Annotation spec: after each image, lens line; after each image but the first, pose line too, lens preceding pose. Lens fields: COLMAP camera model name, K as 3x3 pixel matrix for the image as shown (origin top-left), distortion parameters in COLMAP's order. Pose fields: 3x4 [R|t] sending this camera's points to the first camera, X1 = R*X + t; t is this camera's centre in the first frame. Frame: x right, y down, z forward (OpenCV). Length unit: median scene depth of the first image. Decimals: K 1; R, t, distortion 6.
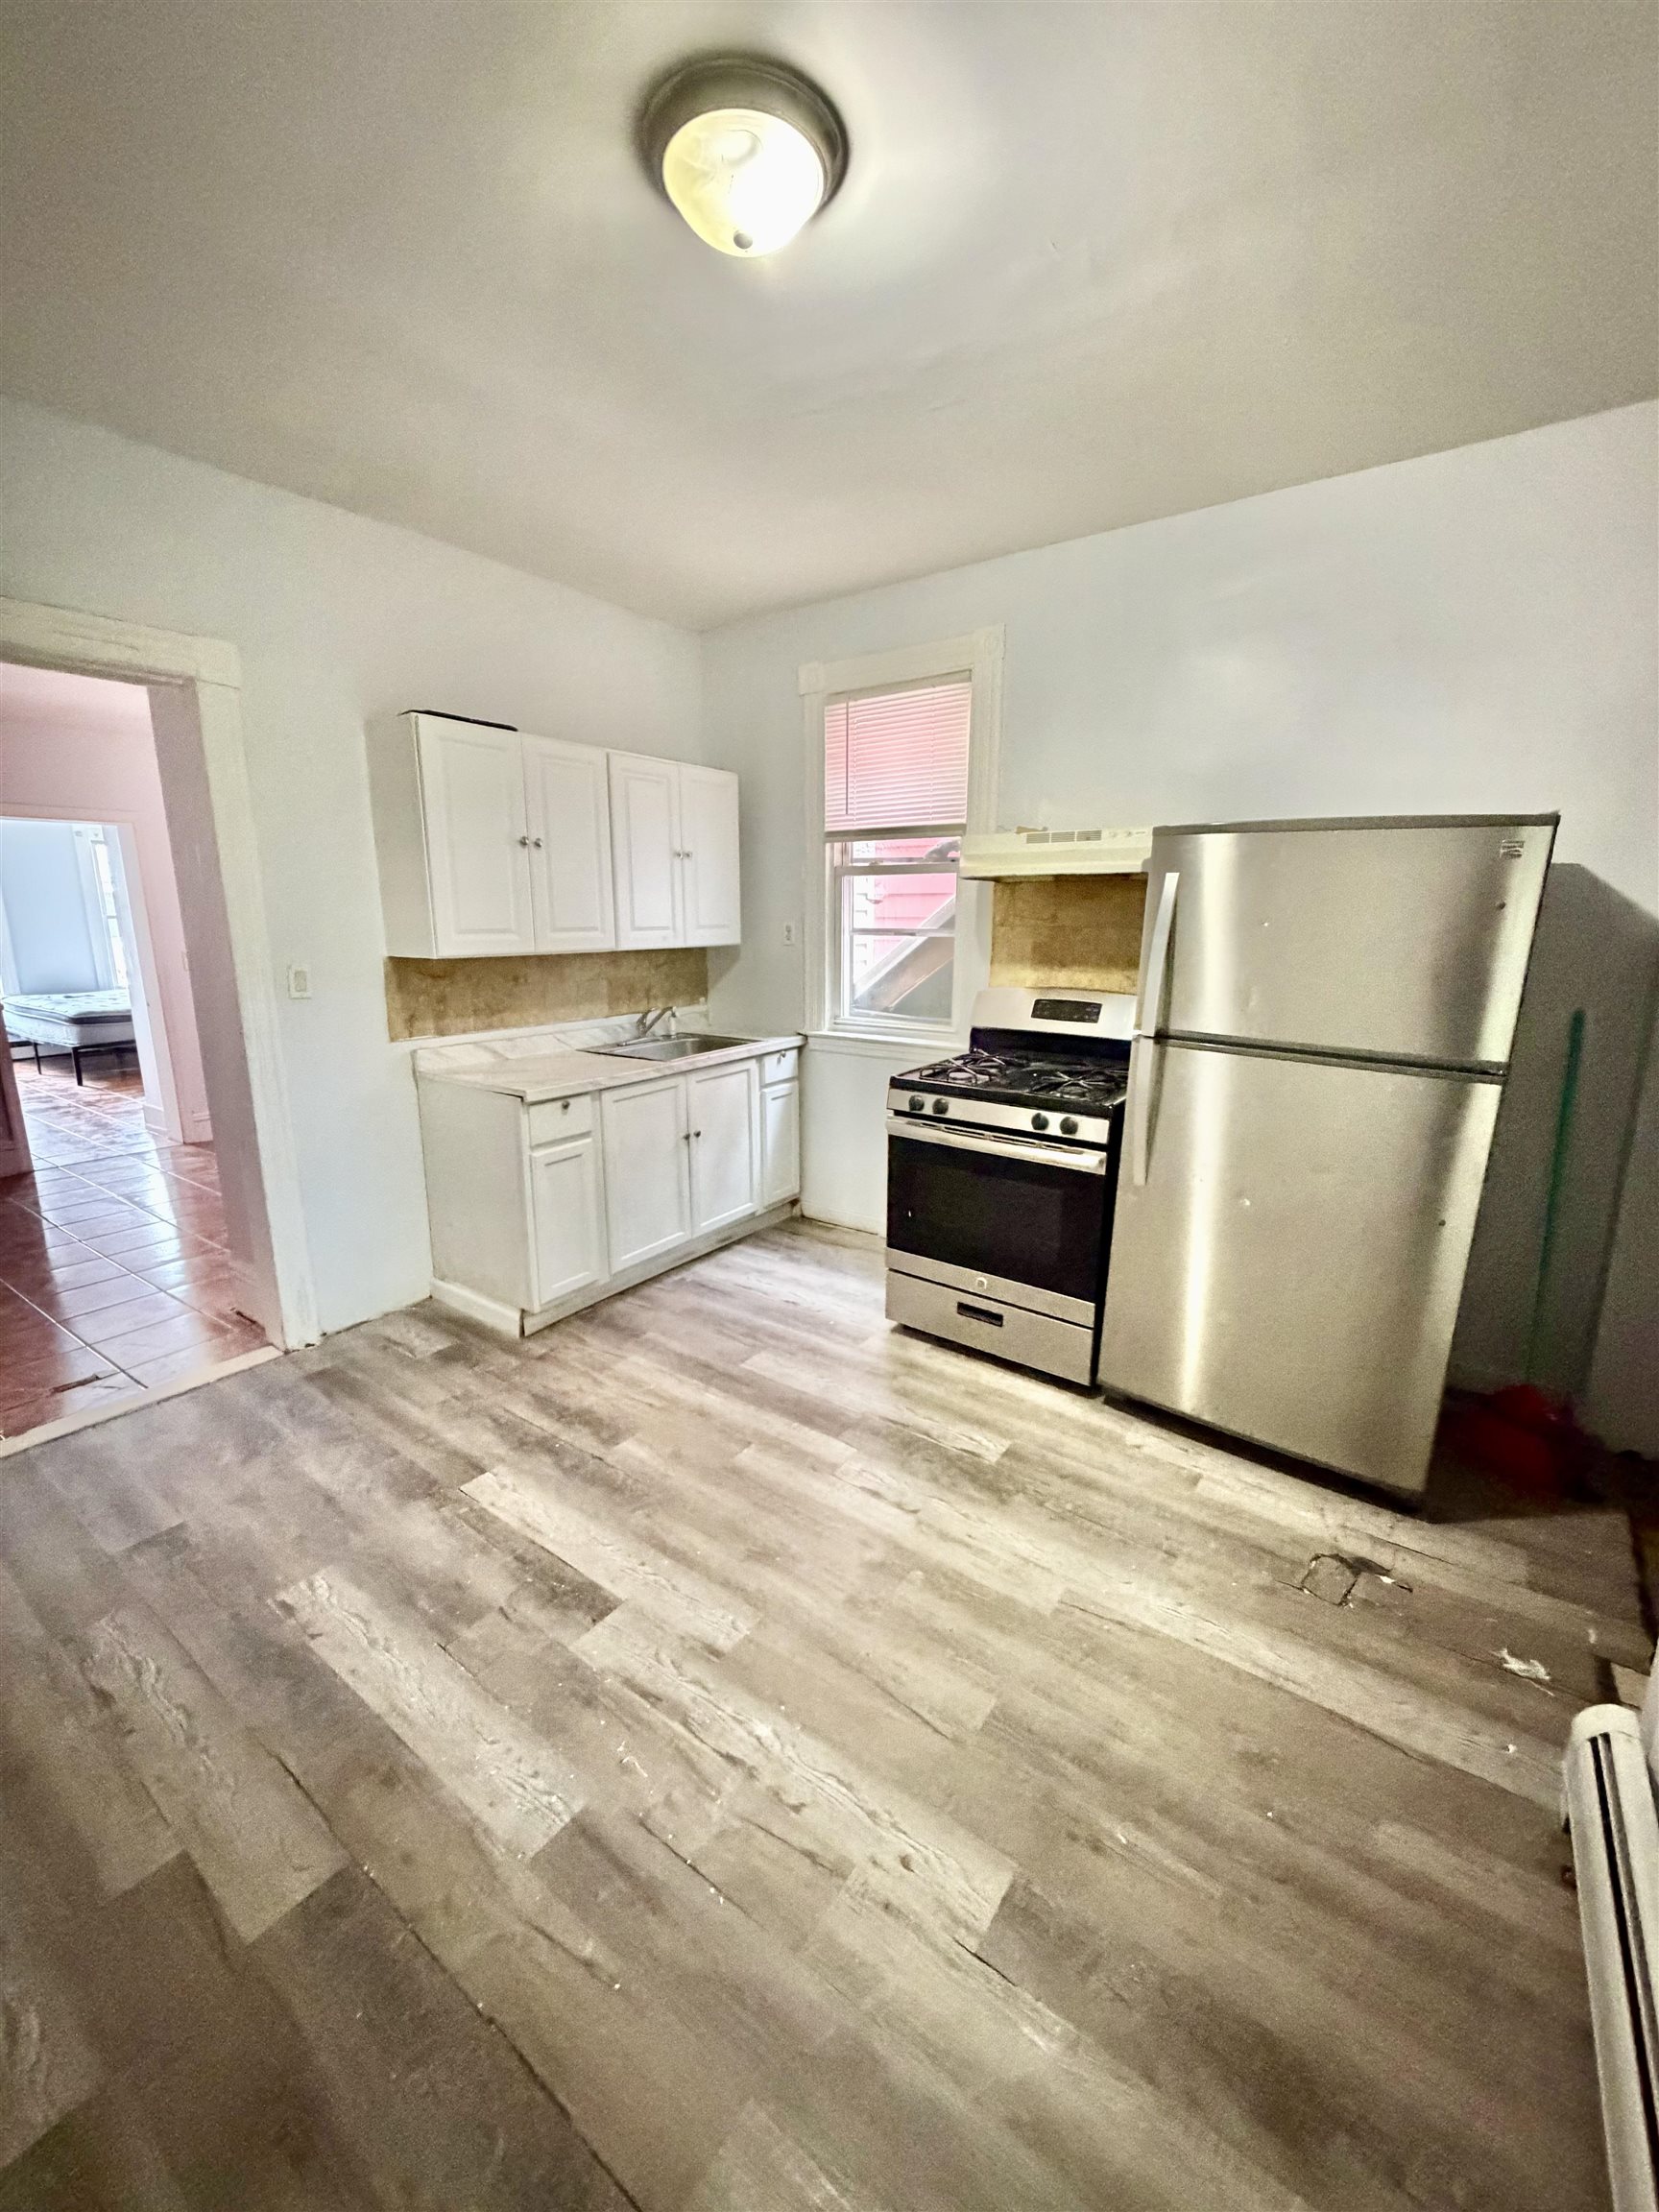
lens RADIAL K [[881.3, 0, 829.6], [0, 881.3, 1105.9], [0, 0, 1]] dist [-0.000294, -0.000693]
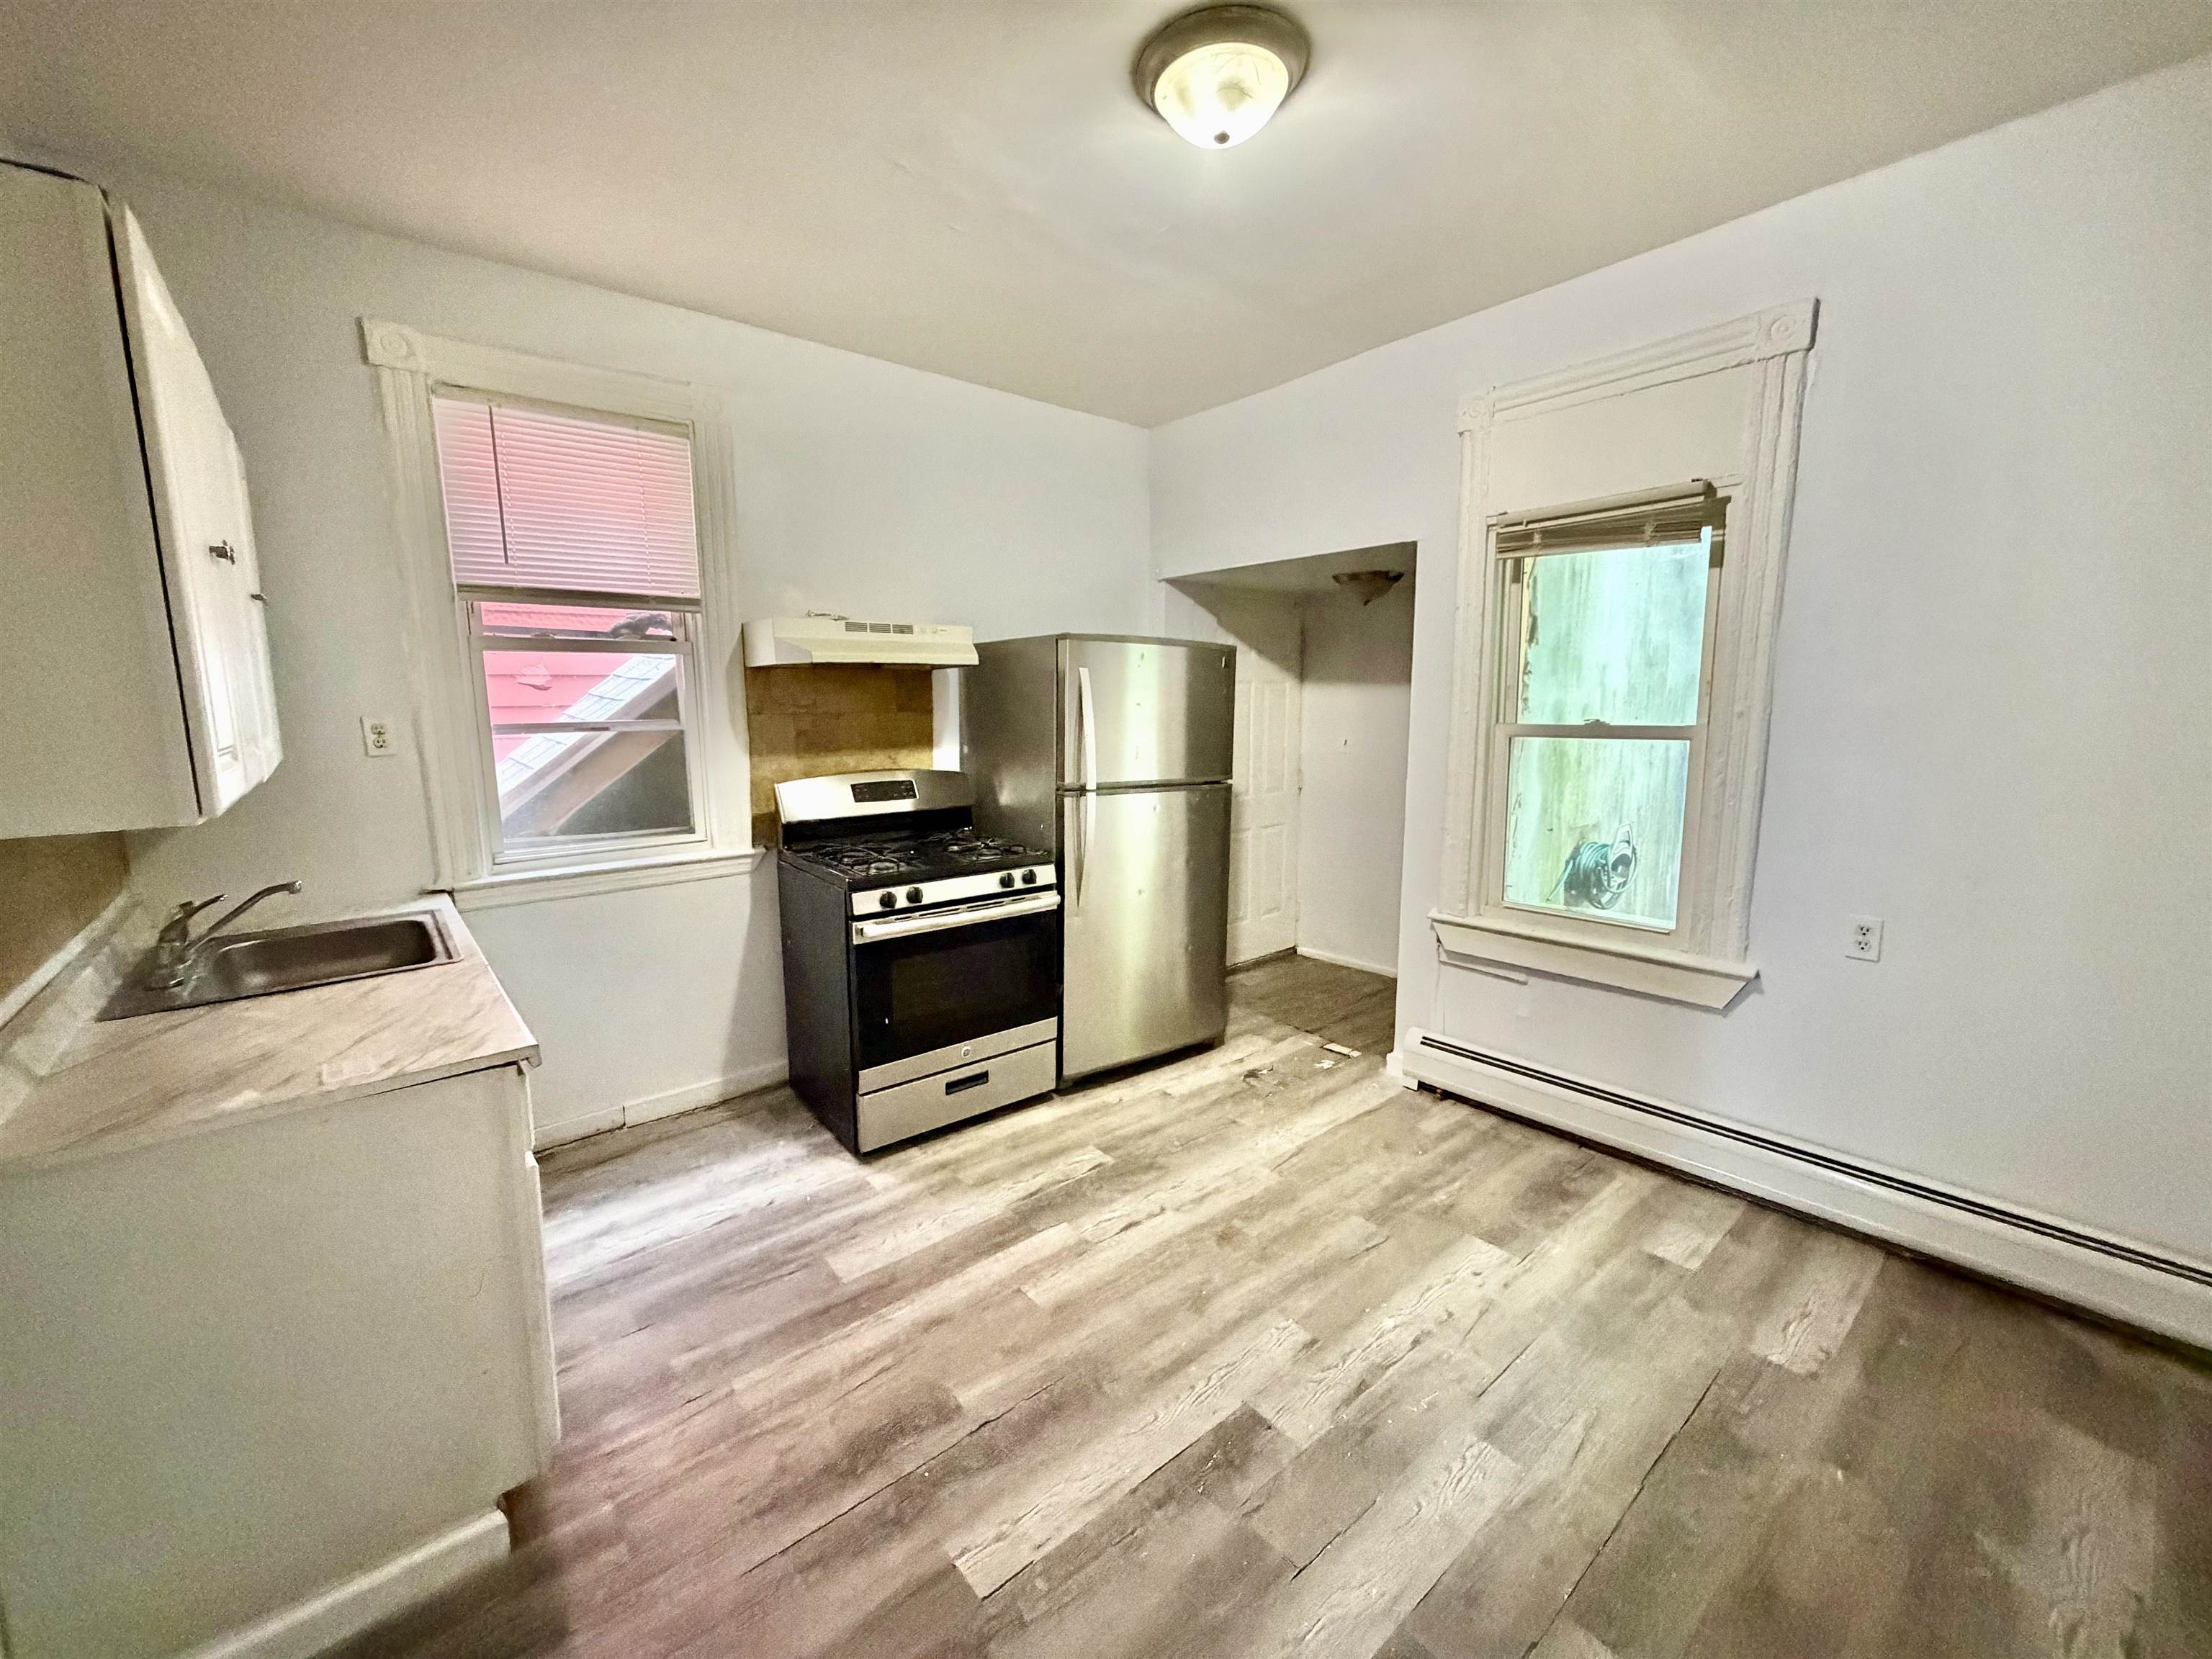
lens RADIAL K [[881.3, 0, 1103.1], [0, 881.3, 833.4], [0, 0, 1]] dist [-0.000294, -0.000693]
pose [[0.247310, -0.152444, 0.956869, -0.869443], [0.213853, 0.971780, 0.099548, -0.137880], [-0.945042, 0.180010, 0.272931, 0.608480]]
